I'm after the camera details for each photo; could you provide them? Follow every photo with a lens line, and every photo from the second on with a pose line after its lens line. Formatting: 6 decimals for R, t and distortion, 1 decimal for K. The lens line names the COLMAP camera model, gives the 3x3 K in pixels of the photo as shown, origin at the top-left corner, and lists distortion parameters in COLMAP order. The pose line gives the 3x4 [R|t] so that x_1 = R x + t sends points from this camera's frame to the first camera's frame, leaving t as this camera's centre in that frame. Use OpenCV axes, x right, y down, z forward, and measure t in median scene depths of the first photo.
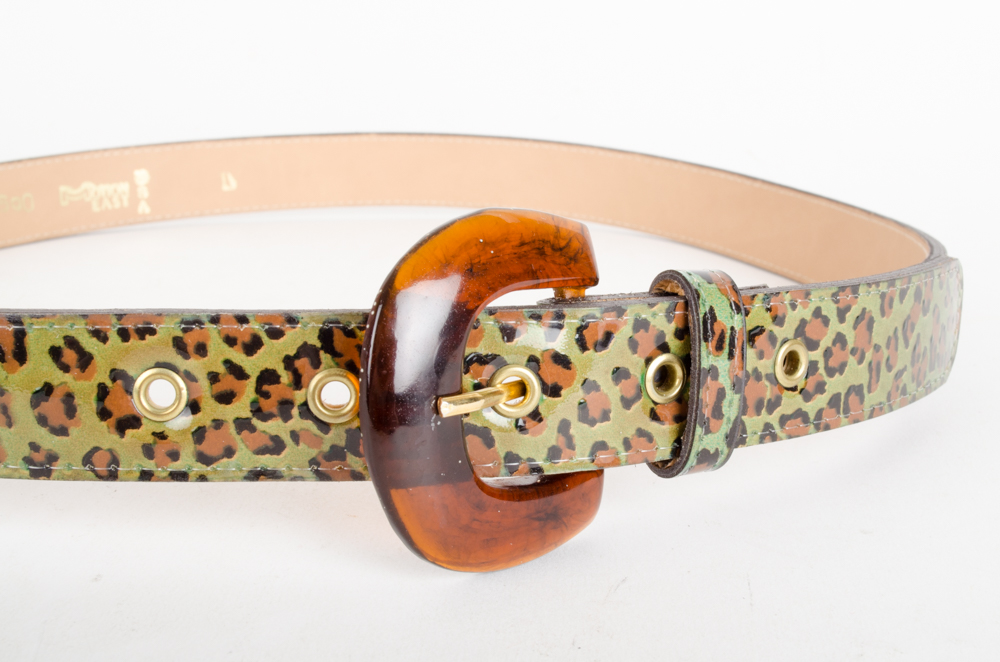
lens RADIAL K [[1329.8, 0, 492.8], [0, 1329.8, 323.5], [0, 0, 1]] dist [0.013551, 0.000000]
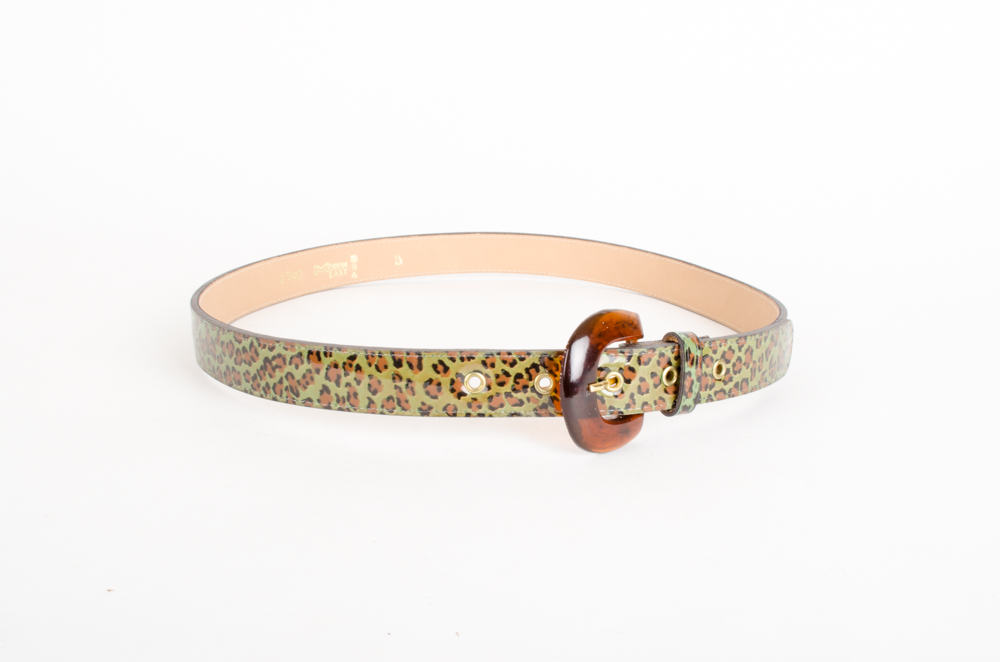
lens RADIAL K [[1075.3, 0, 507.8], [0, 1075.3, 340.1], [0, 0, 1]] dist [-0.024405, 0.000000]
pose [[0.998402, 0.003398, 0.056403, -0.279936], [-0.004688, 0.999730, 0.022752, -0.068695], [-0.056310, -0.022981, 0.998149, -0.958626]]
